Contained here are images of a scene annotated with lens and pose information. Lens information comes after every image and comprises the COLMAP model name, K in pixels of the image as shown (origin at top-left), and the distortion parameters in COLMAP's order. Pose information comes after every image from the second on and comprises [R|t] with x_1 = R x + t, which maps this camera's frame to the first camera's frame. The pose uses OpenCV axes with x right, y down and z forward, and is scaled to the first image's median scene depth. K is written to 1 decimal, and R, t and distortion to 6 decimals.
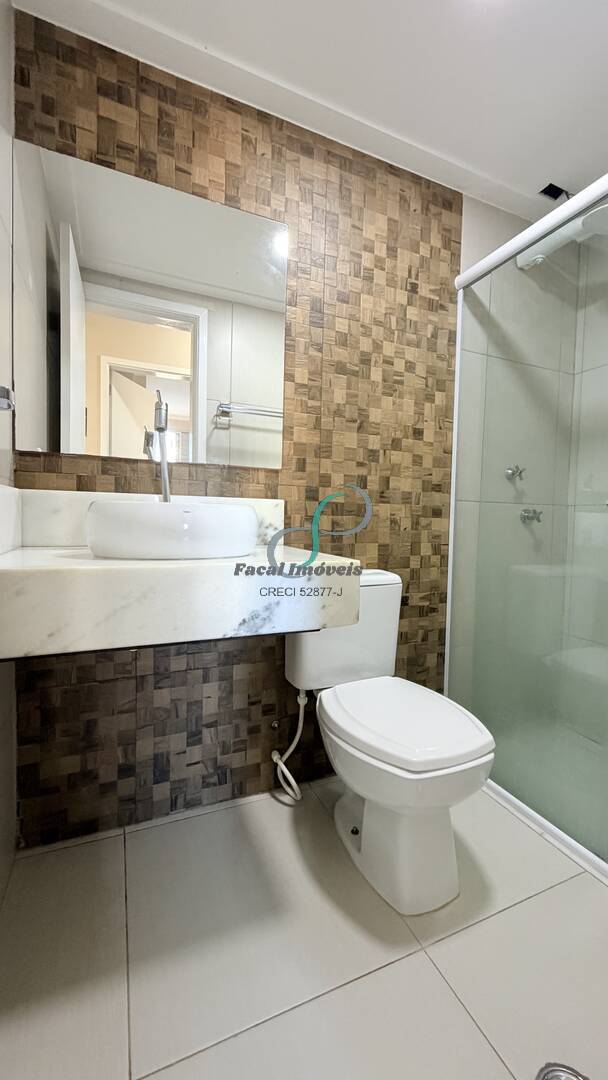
lens RADIAL K [[432.8, 0, 304.5], [0, 432.8, 538.3], [0, 0, 1]] dist [-0.001129, 0.000291]
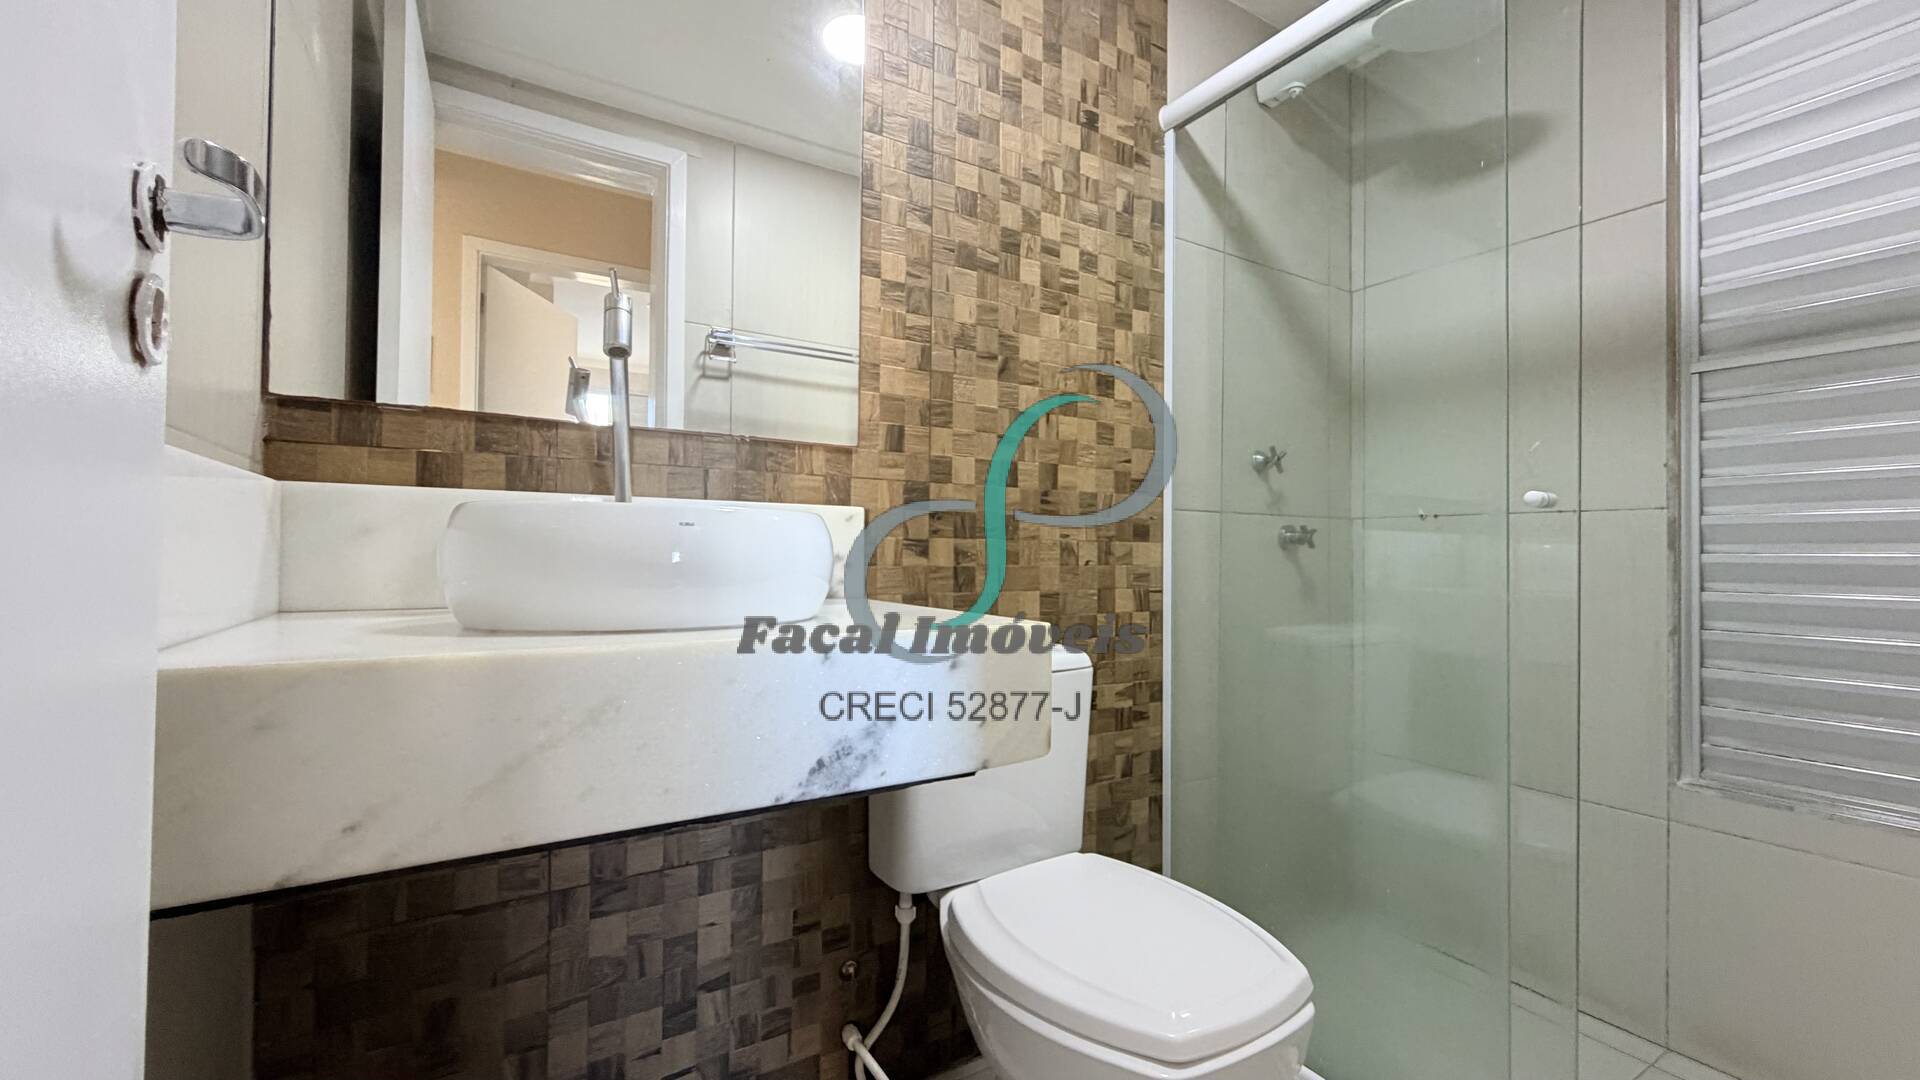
lens RADIAL K [[769.3, 0, 952.6], [0, 769.3, 545.4], [0, 0, 1]] dist [-0.001129, 0.000291]
pose [[0.990573, -0.012349, 0.136425, -0.062049], [0.020143, 0.998233, -0.055898, 0.006803], [-0.135494, 0.058119, 0.989072, 0.099872]]
